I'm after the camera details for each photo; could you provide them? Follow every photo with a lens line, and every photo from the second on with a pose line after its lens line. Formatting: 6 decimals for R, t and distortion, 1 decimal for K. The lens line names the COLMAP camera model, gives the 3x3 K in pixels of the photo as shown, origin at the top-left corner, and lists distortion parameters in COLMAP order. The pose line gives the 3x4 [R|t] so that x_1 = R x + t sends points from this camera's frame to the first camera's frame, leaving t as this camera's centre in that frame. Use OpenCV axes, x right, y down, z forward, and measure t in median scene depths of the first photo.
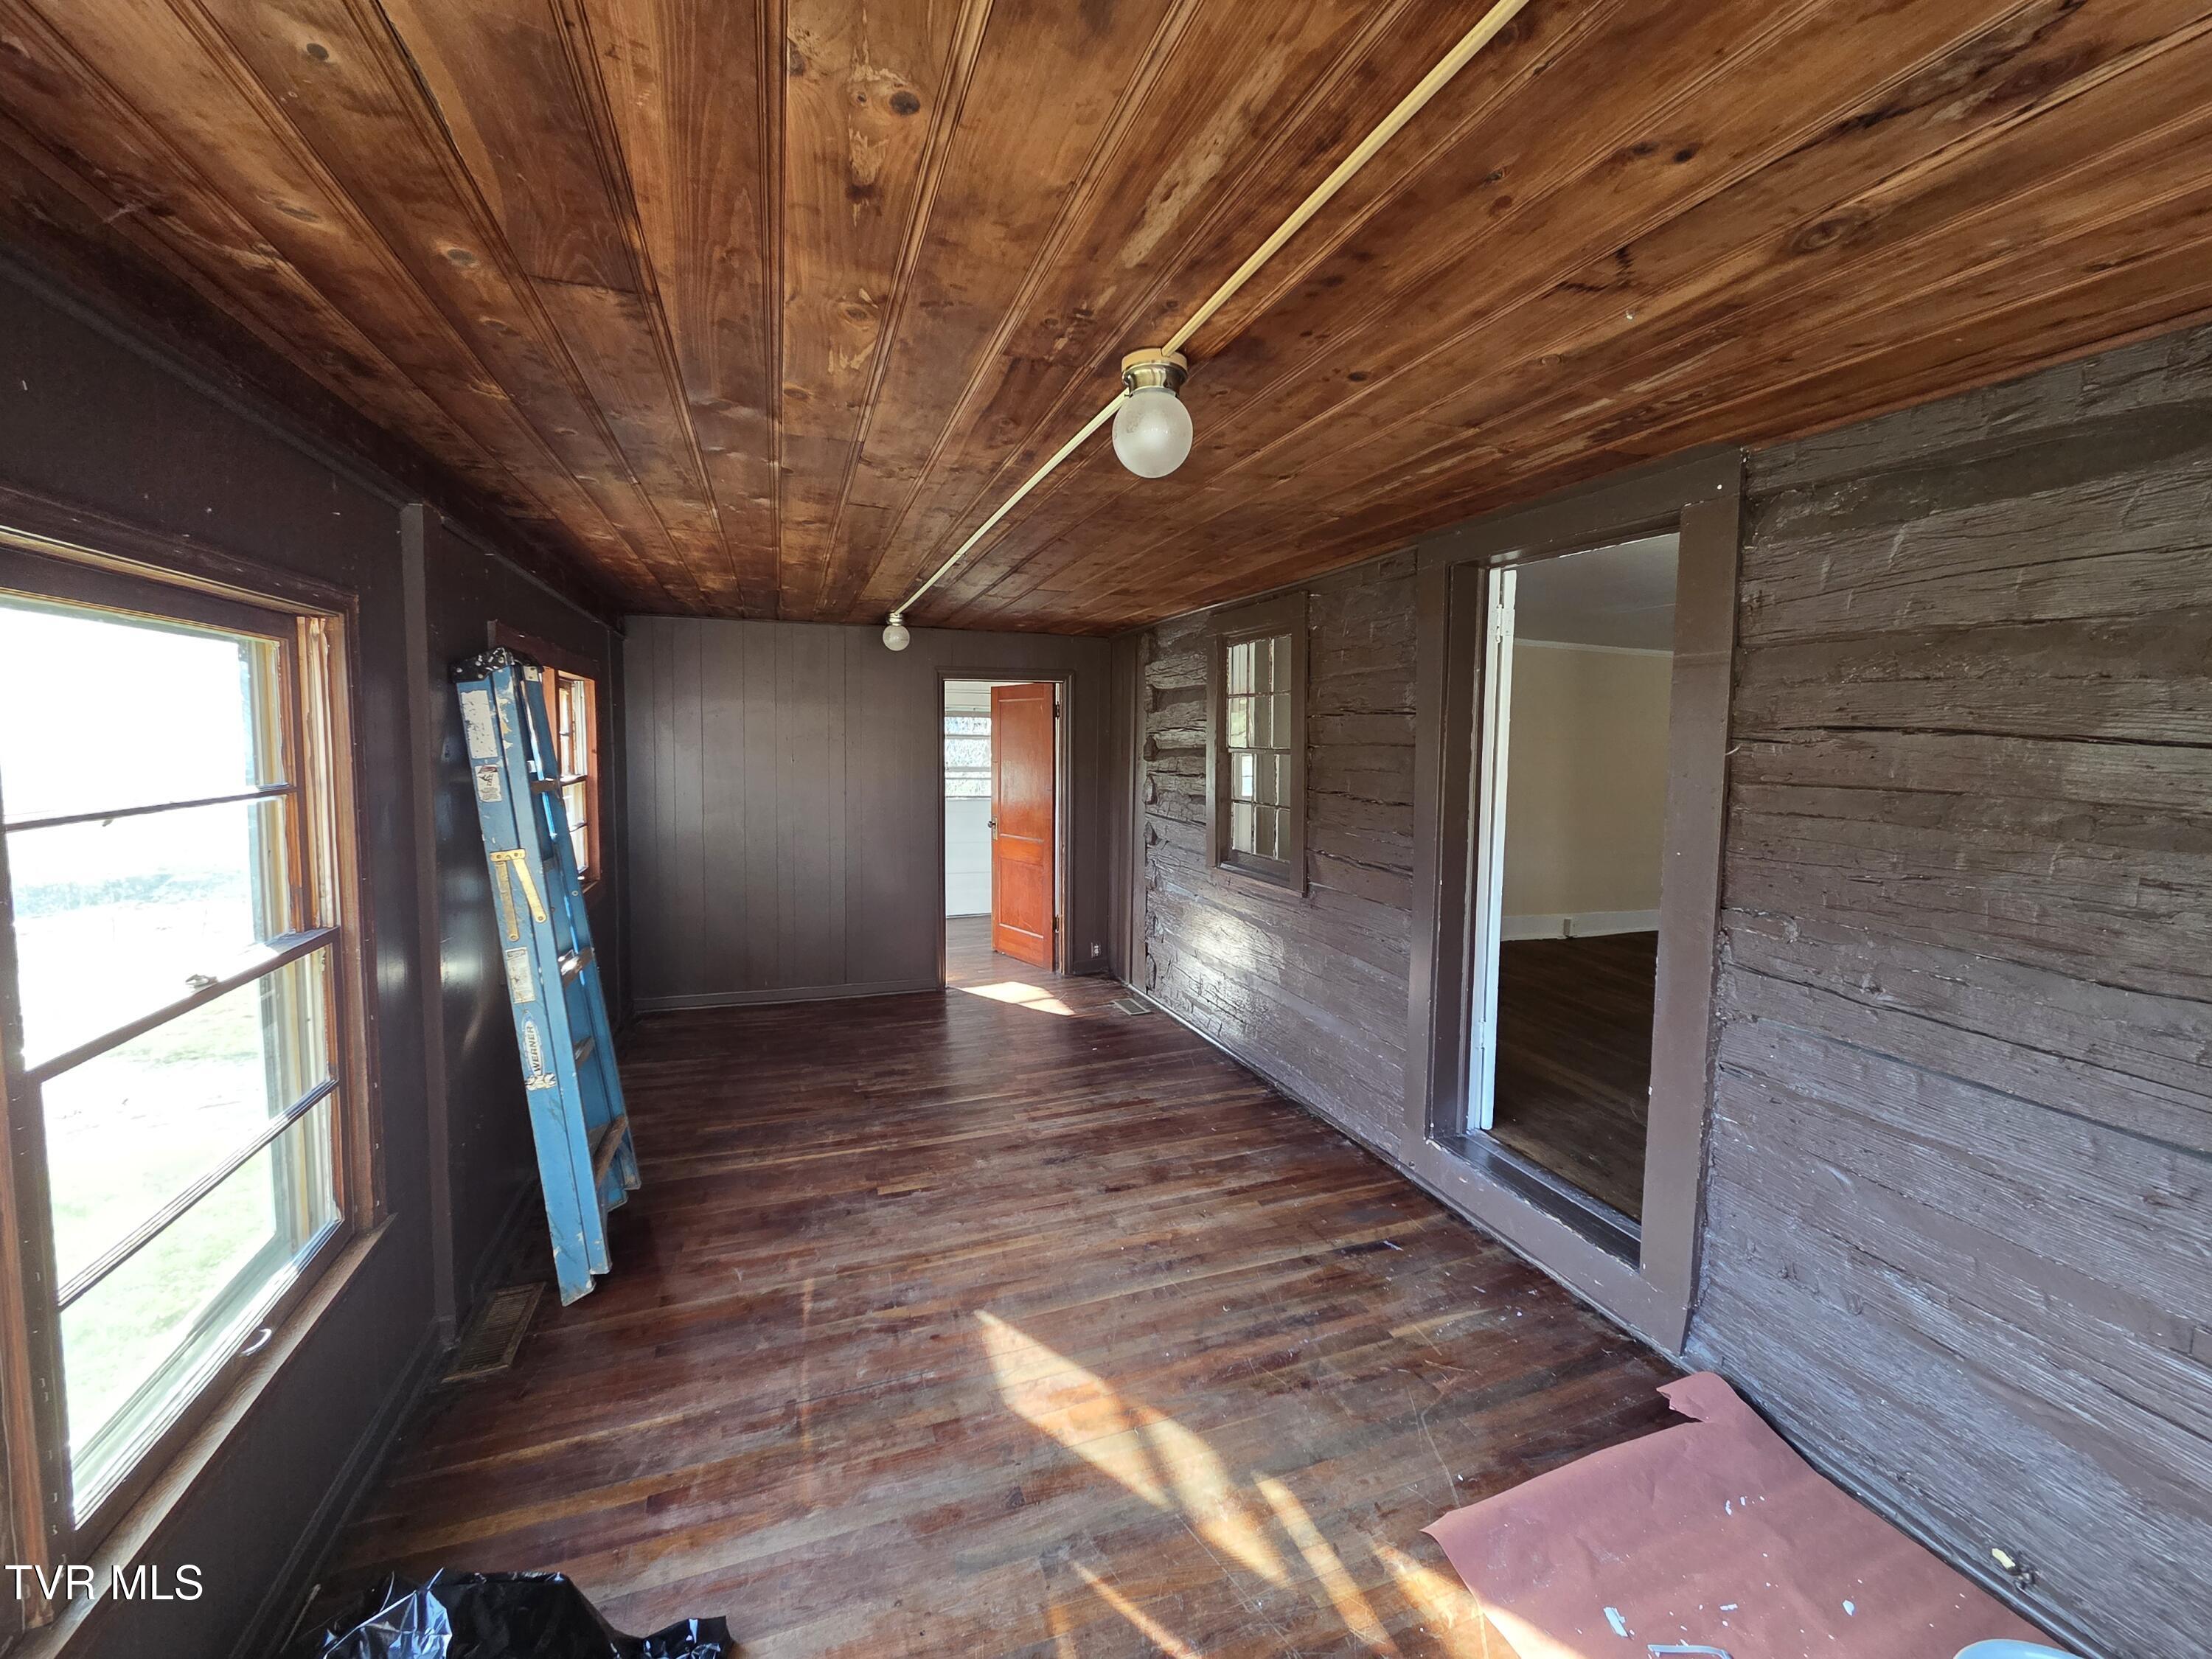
lens RADIAL K [[902.8, 0, 1106.3], [0, 902.8, 815.7], [0, 0, 1]] dist [0.005331, -0.001665]
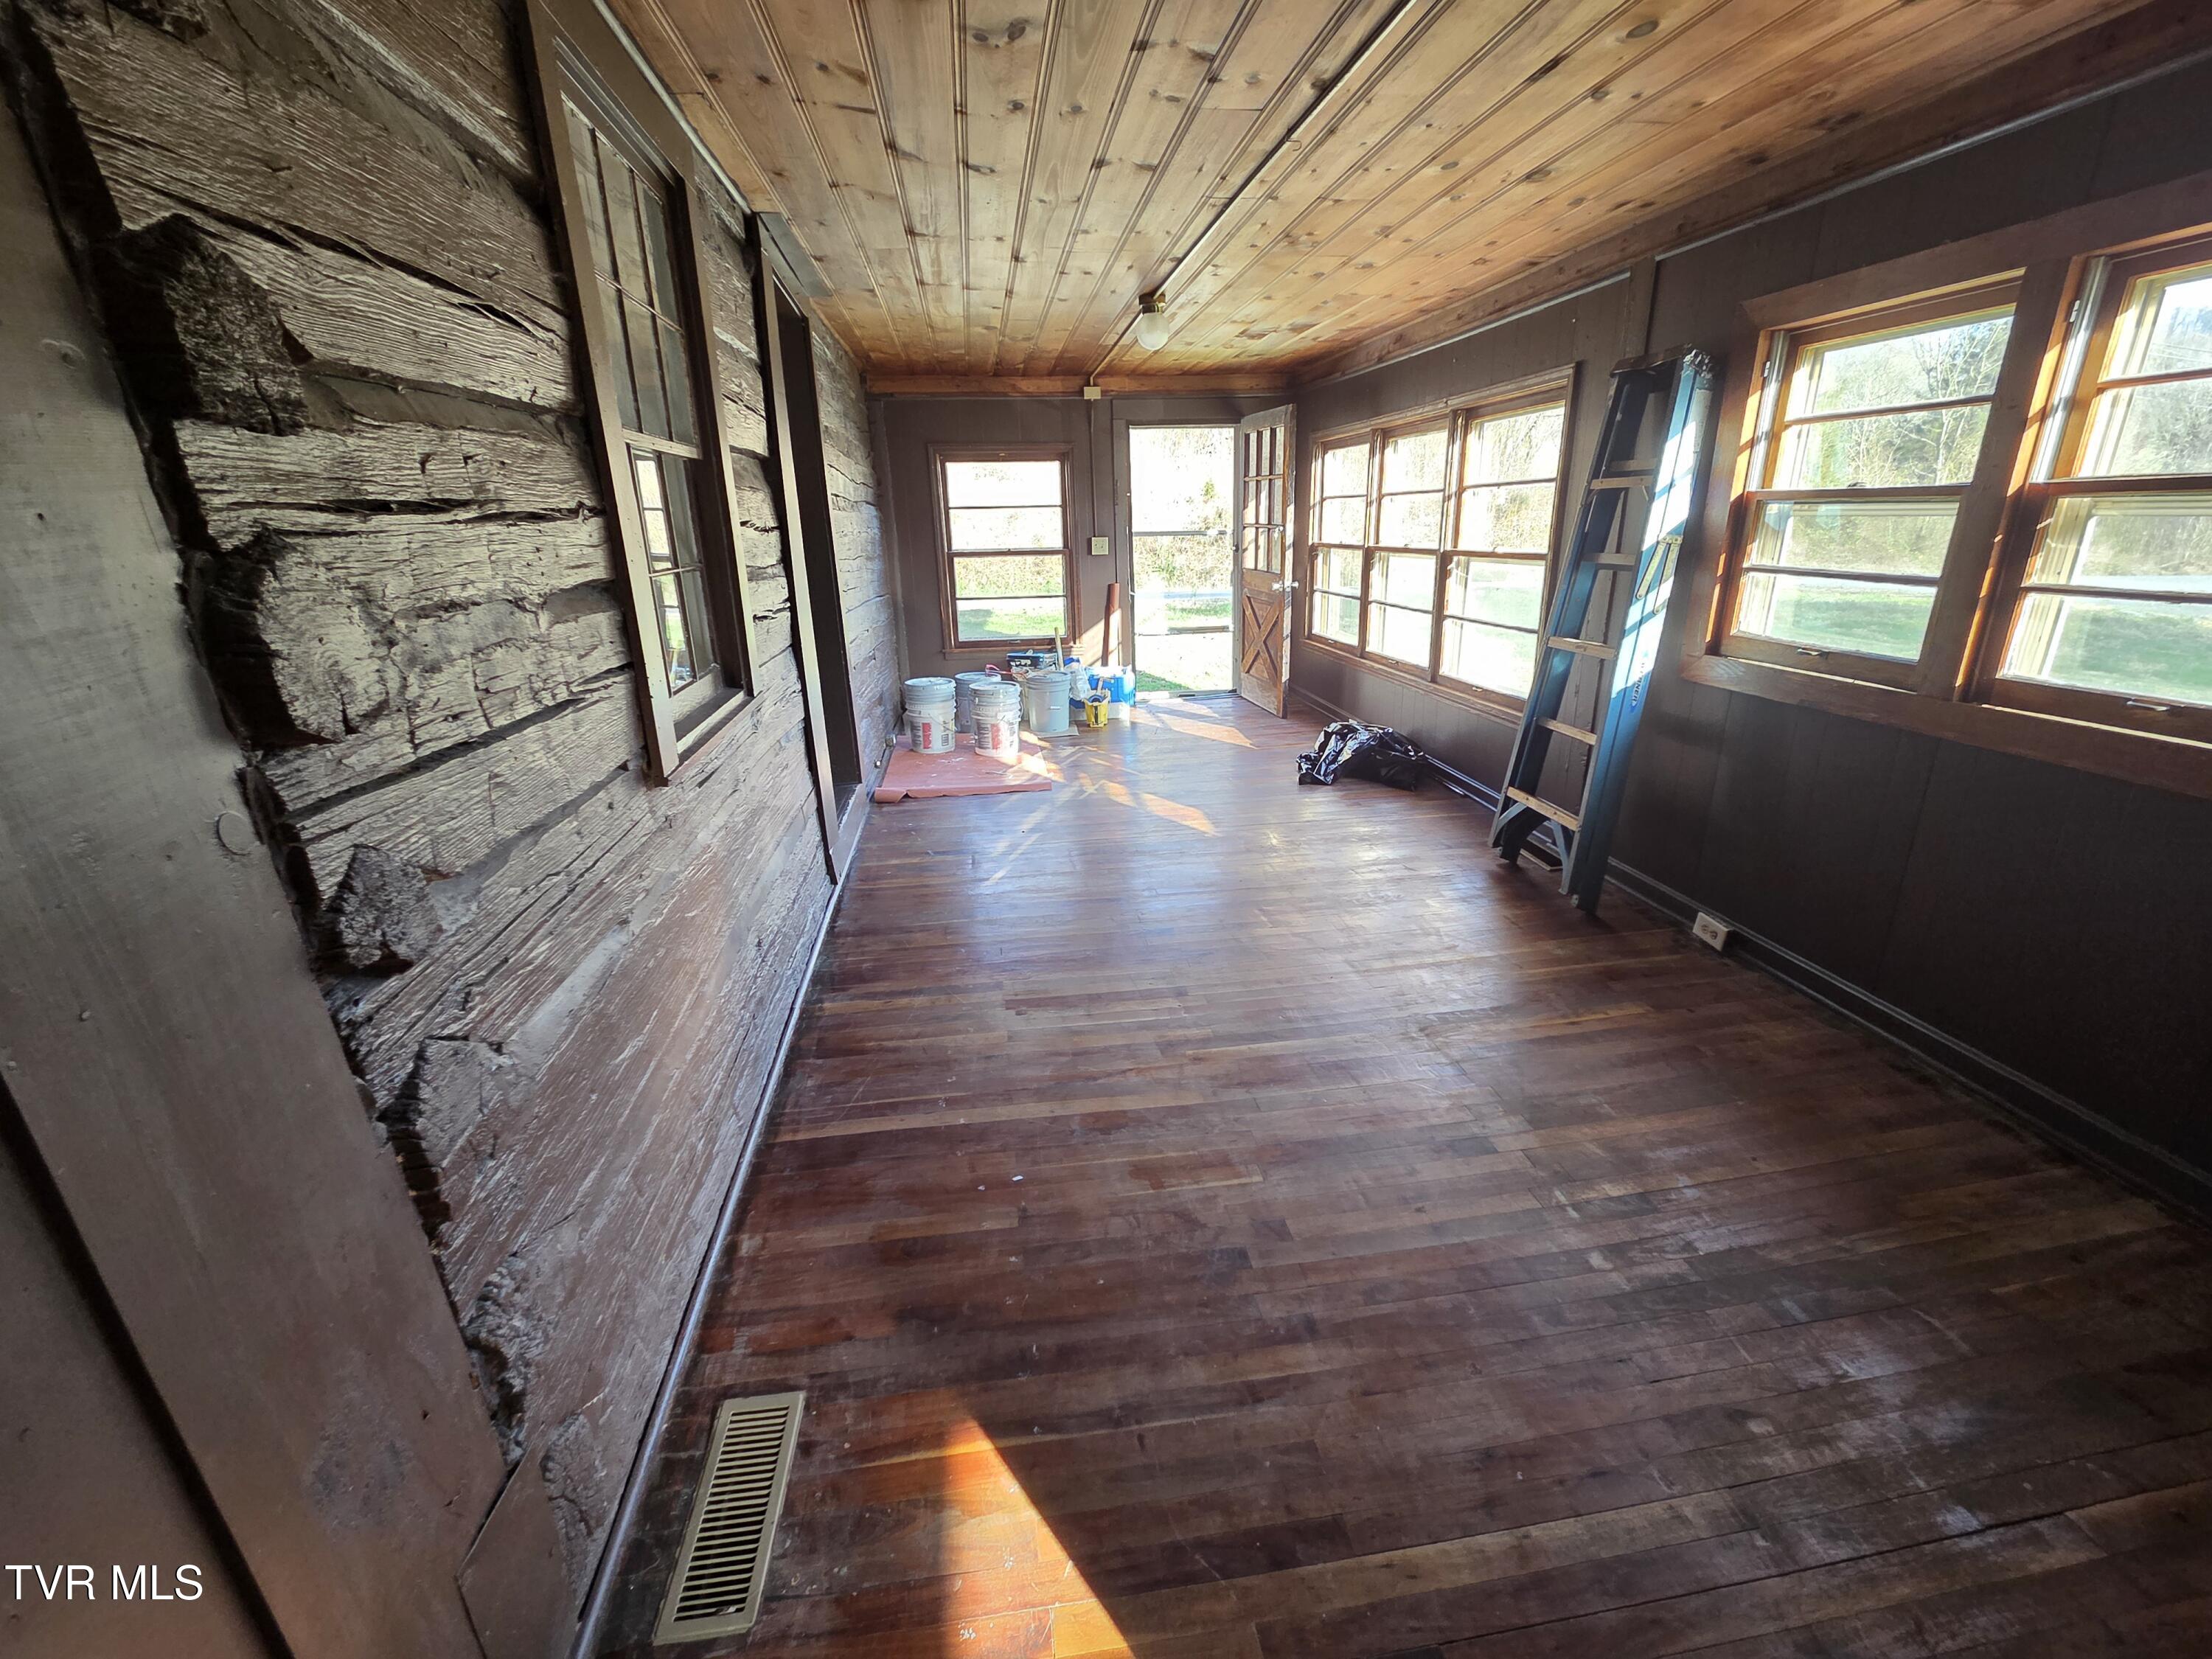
lens RADIAL K [[902.8, 0, 1101.3], [0, 902.8, 829.4], [0, 0, 1]] dist [0.005331, -0.001665]
pose [[-0.982619, -0.029398, 0.183292, -0.144014], [0.046211, 0.917563, 0.394897, -0.069805], [-0.179791, 0.396503, -0.900256, 1.560481]]
